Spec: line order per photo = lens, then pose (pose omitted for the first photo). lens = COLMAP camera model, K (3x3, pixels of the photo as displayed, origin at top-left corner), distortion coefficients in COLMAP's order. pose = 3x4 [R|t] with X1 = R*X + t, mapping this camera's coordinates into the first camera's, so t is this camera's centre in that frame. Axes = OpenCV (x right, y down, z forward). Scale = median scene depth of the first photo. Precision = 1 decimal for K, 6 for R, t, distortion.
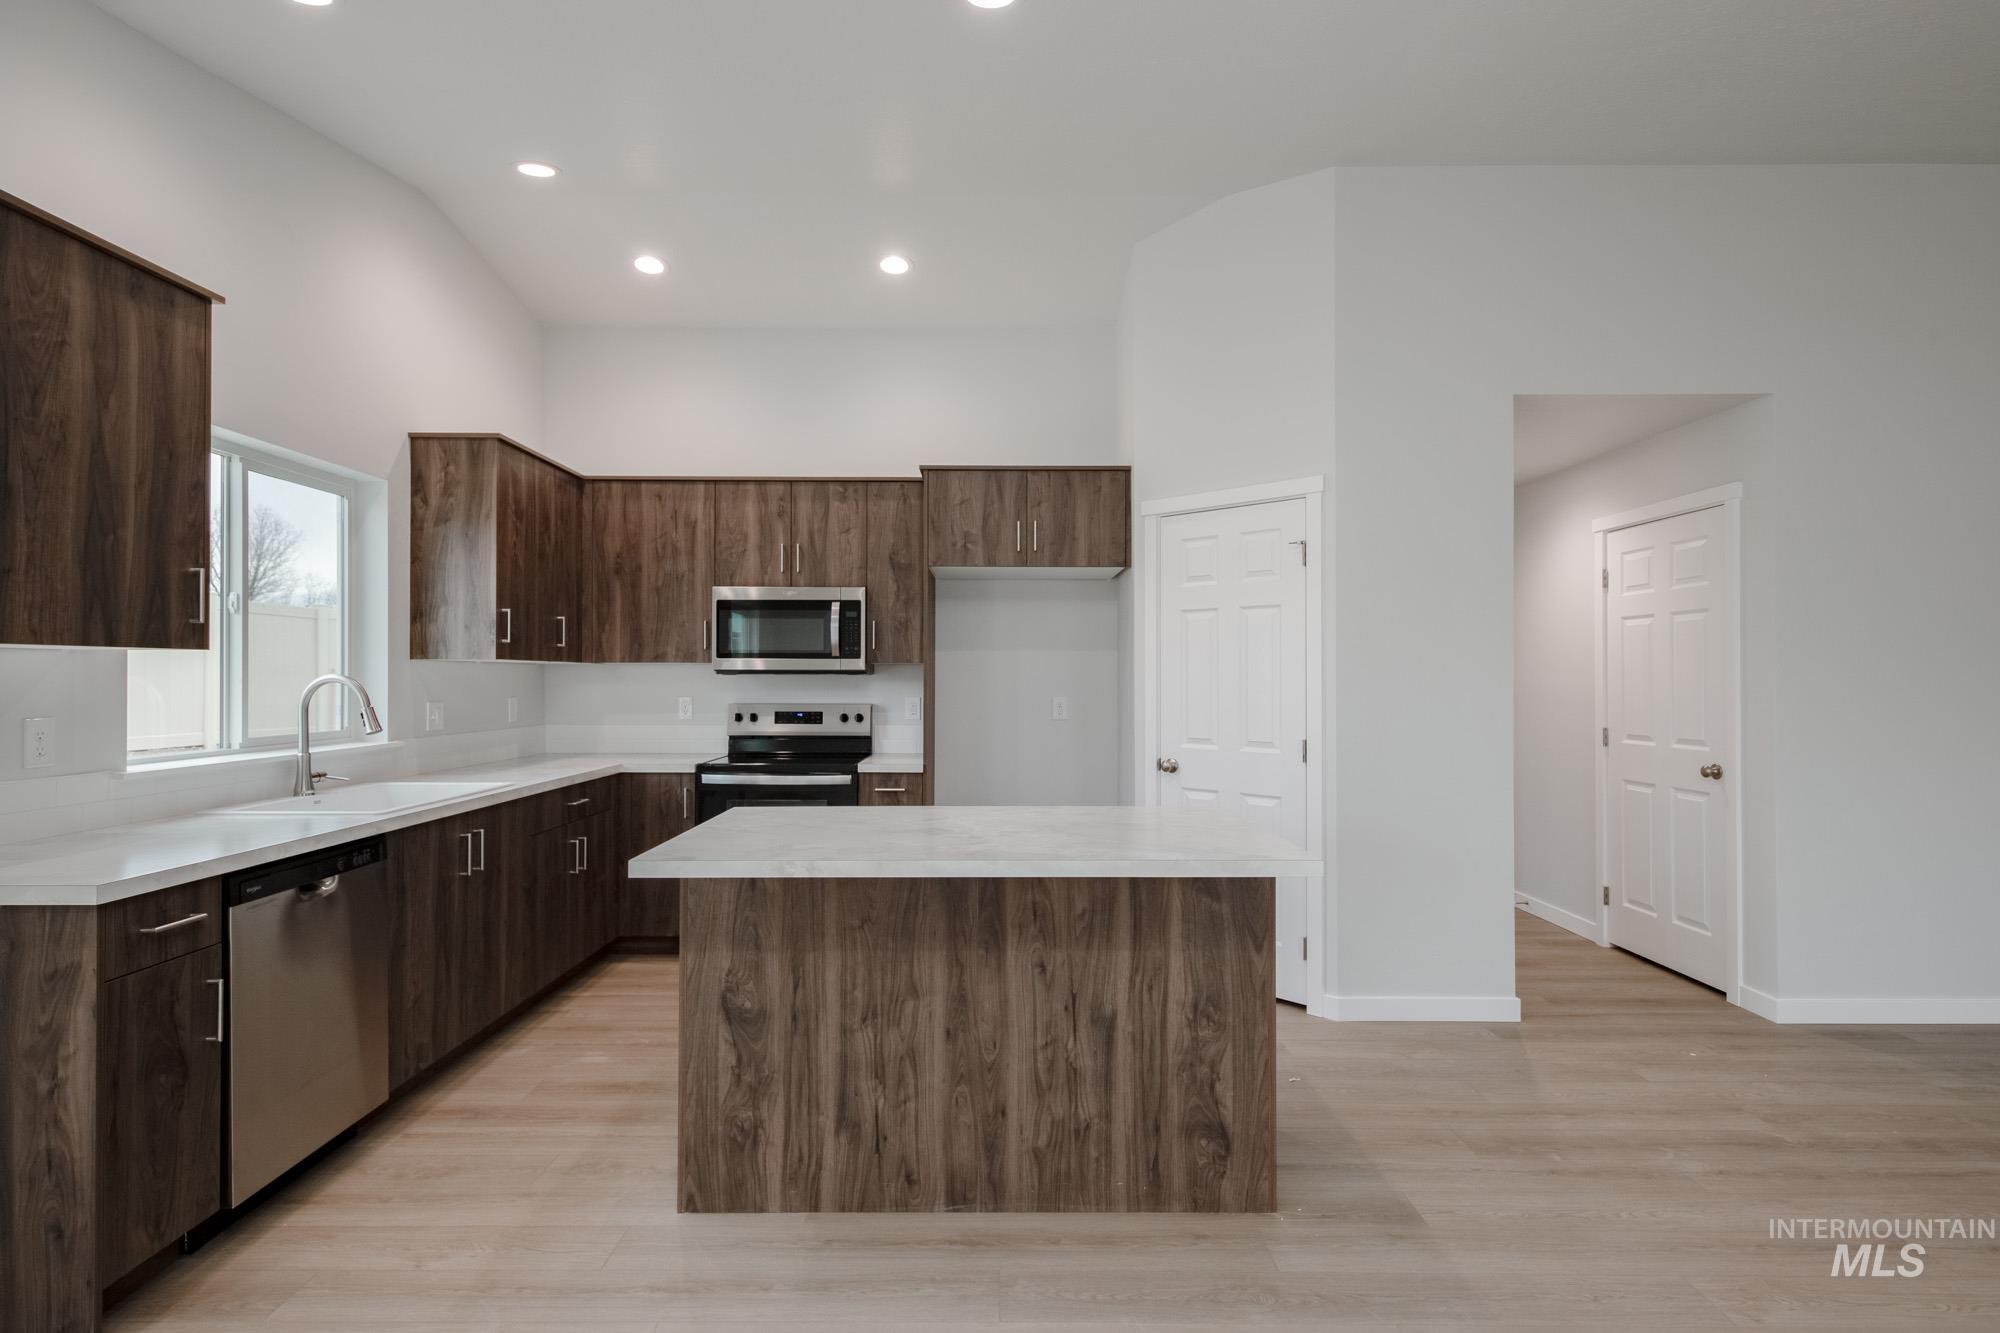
lens RADIAL K [[1005.5, 0, 999.2], [0, 1005.5, 665.7], [0, 0, 1]] dist [0.019575, -0.007142]
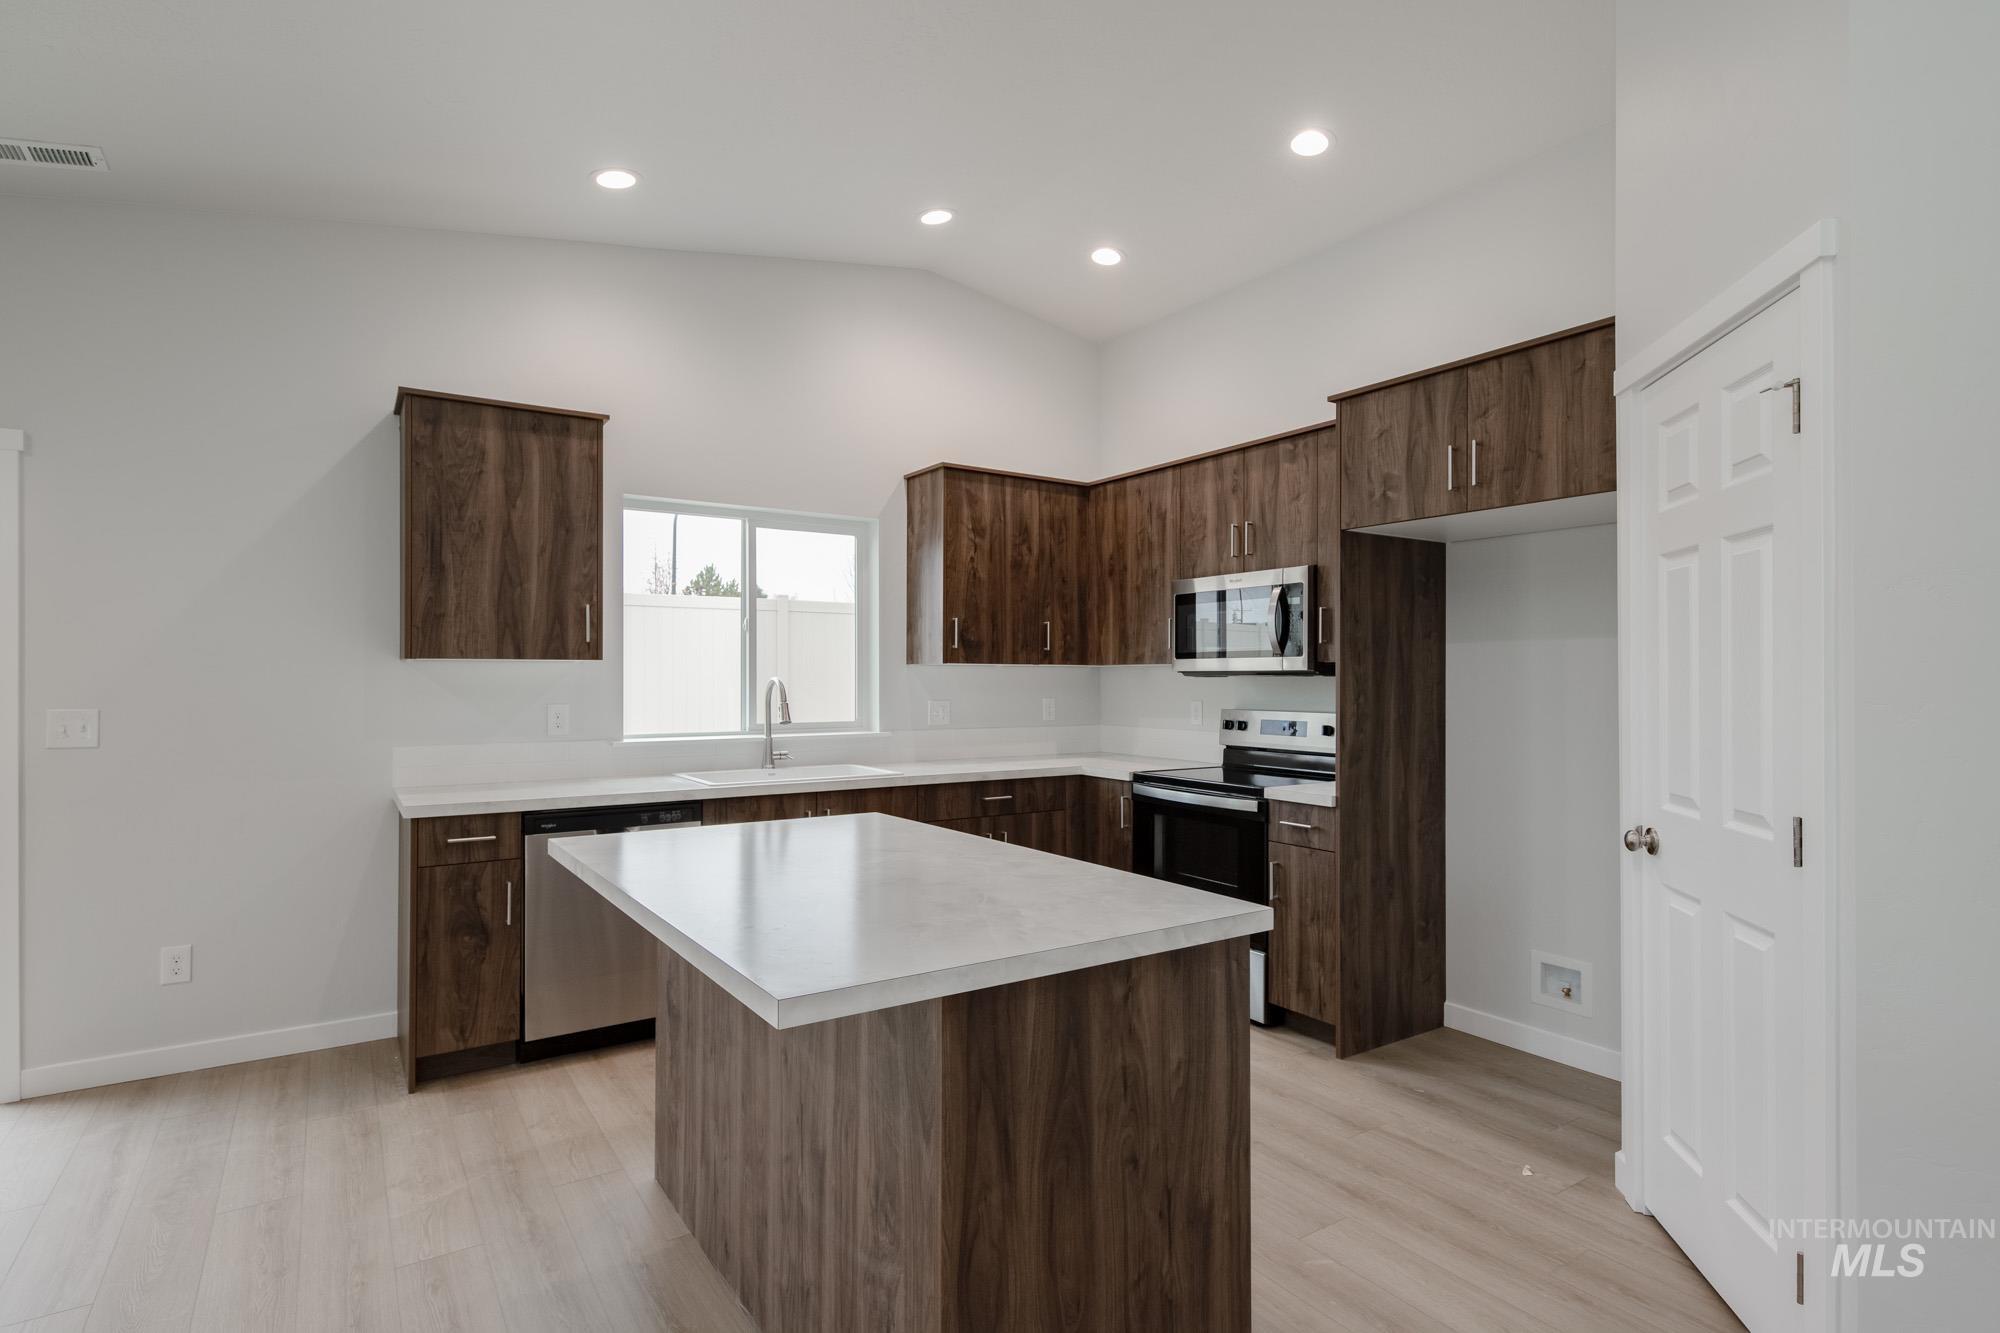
lens RADIAL K [[1005.5, 0, 997.2], [0, 1005.5, 675.5], [0, 0, 1]] dist [0.019575, -0.007142]
pose [[0.551141, -0.003252, -0.834406, 0.737962], [0.008864, 0.999959, 0.001958, 0.008627], [0.834365, -0.008475, 0.551147, 0.677448]]
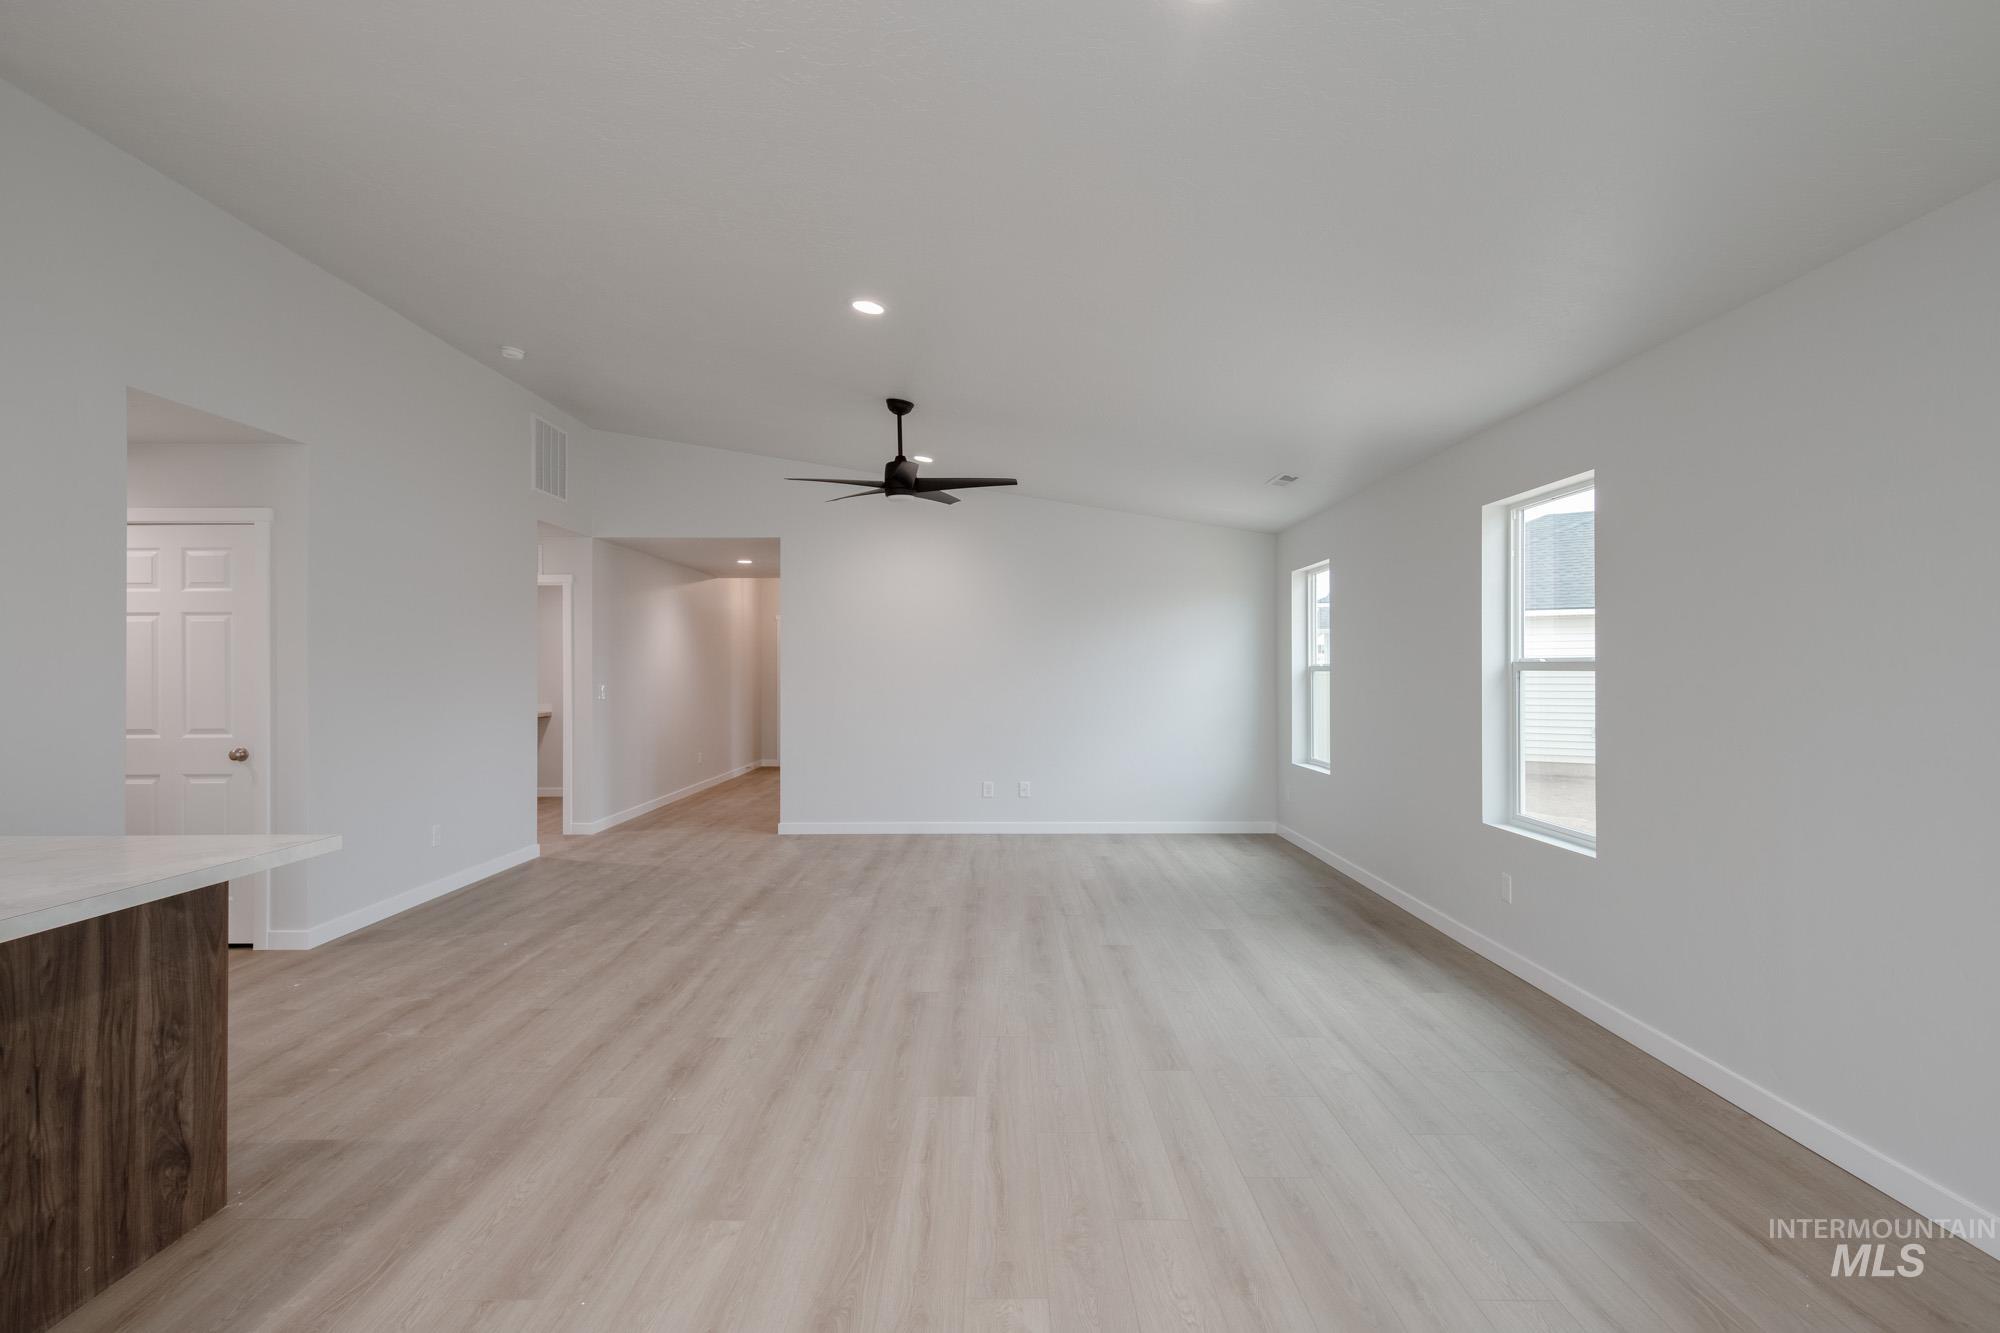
lens RADIAL K [[1005.5, 0, 994.8], [0, 1005.5, 664.6], [0, 0, 1]] dist [0.019575, -0.007142]
pose [[0.004989, 0.005523, 0.999972, -0.698144], [-0.008536, 0.999949, -0.005481, 0.002201], [-0.999951, -0.008508, 0.005036, 0.224795]]
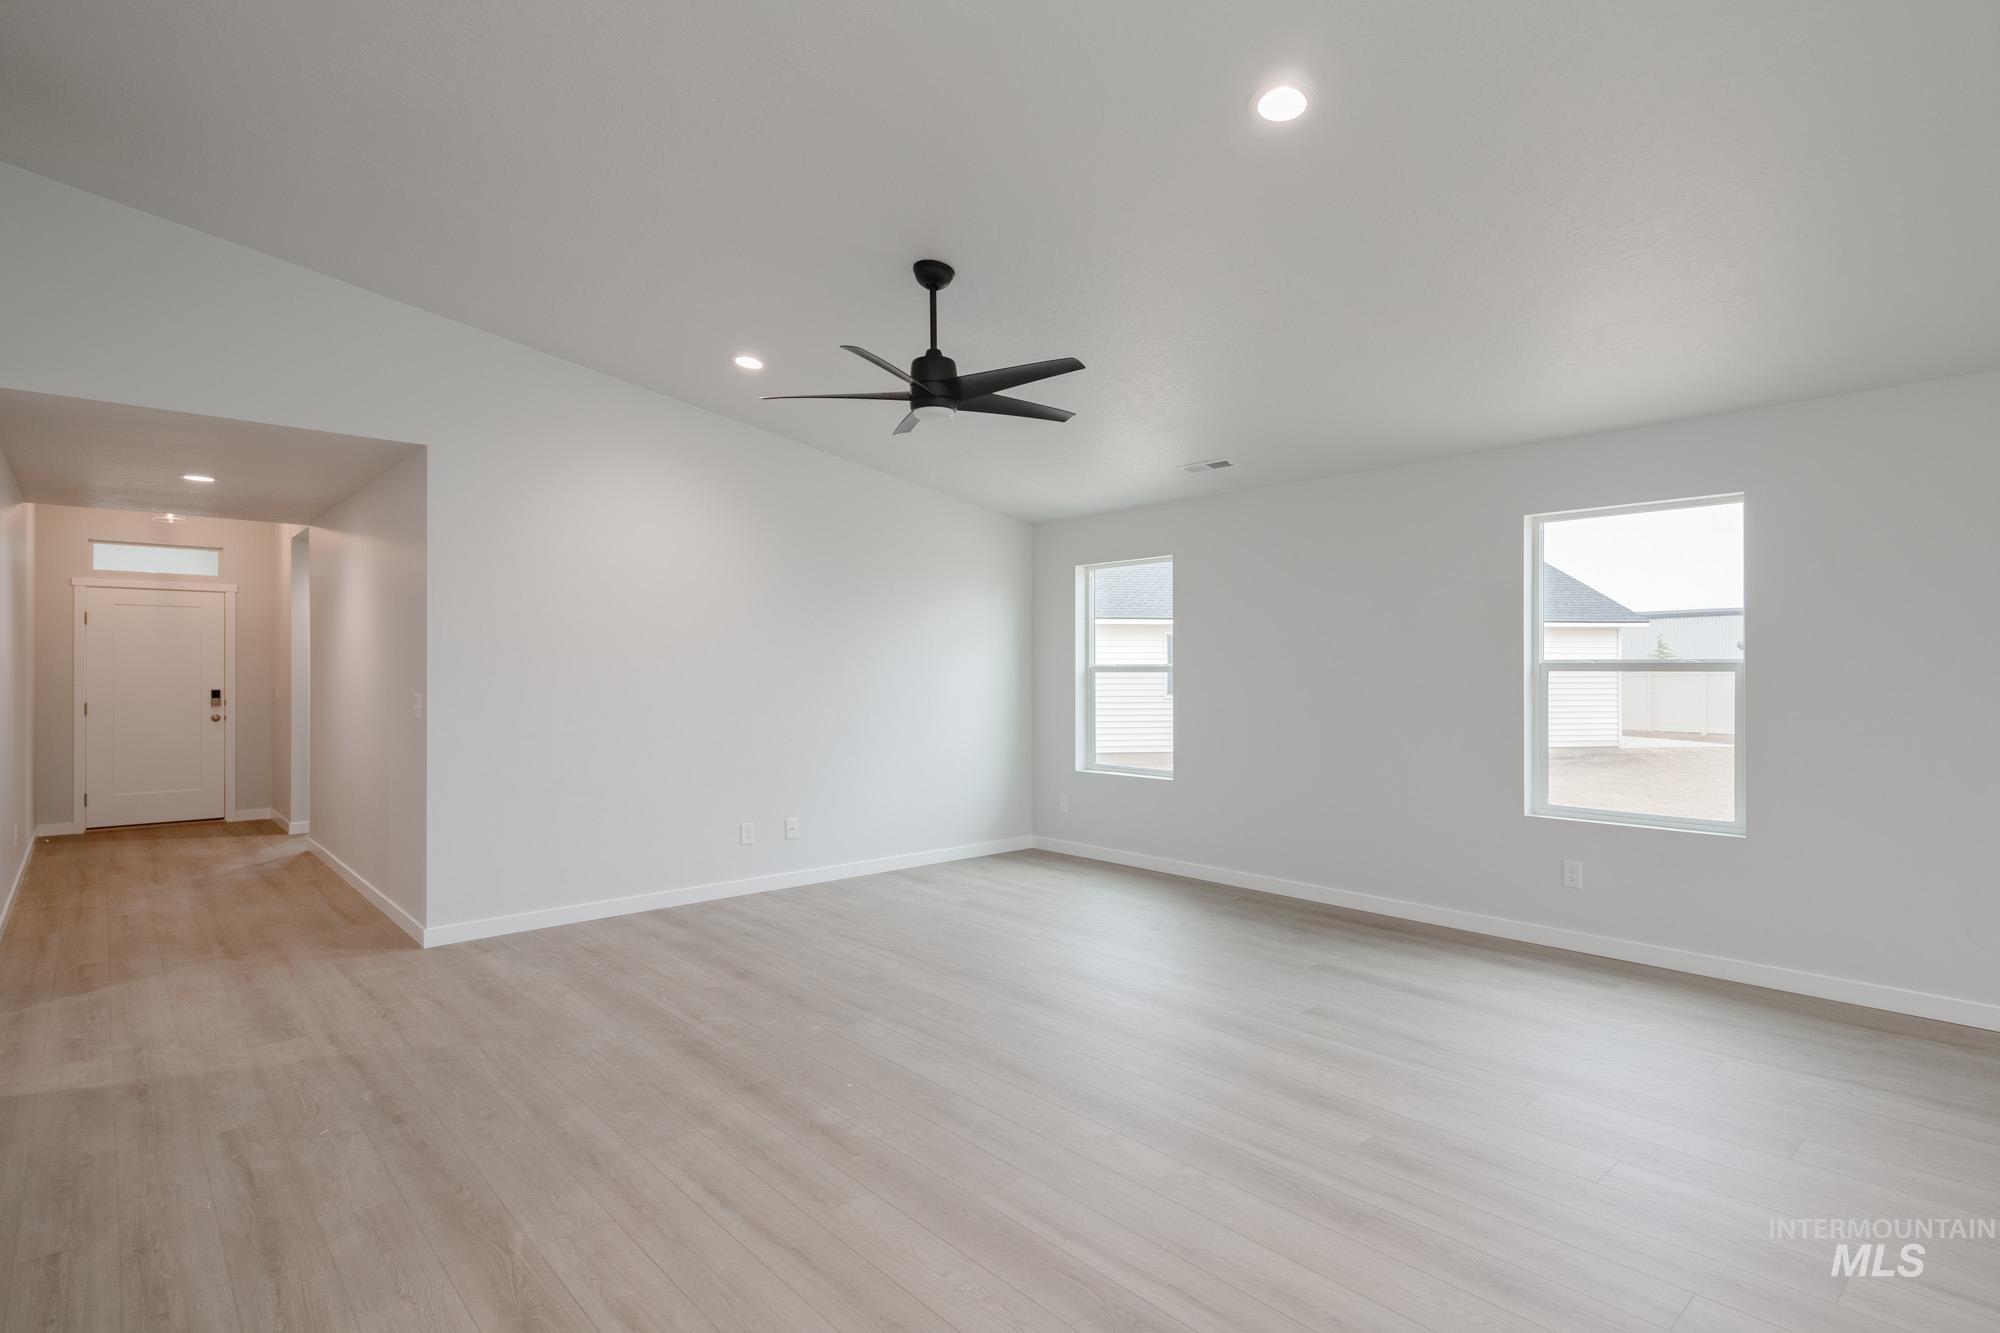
lens RADIAL K [[1005.5, 0, 1002.1], [0, 1005.5, 662.6], [0, 0, 1]] dist [0.019575, -0.007142]
pose [[-0.667881, 0.006099, 0.744243, 0.331867], [-0.008210, 0.999845, -0.015561, 0.016192], [-0.744223, -0.016503, -0.667728, 1.354271]]
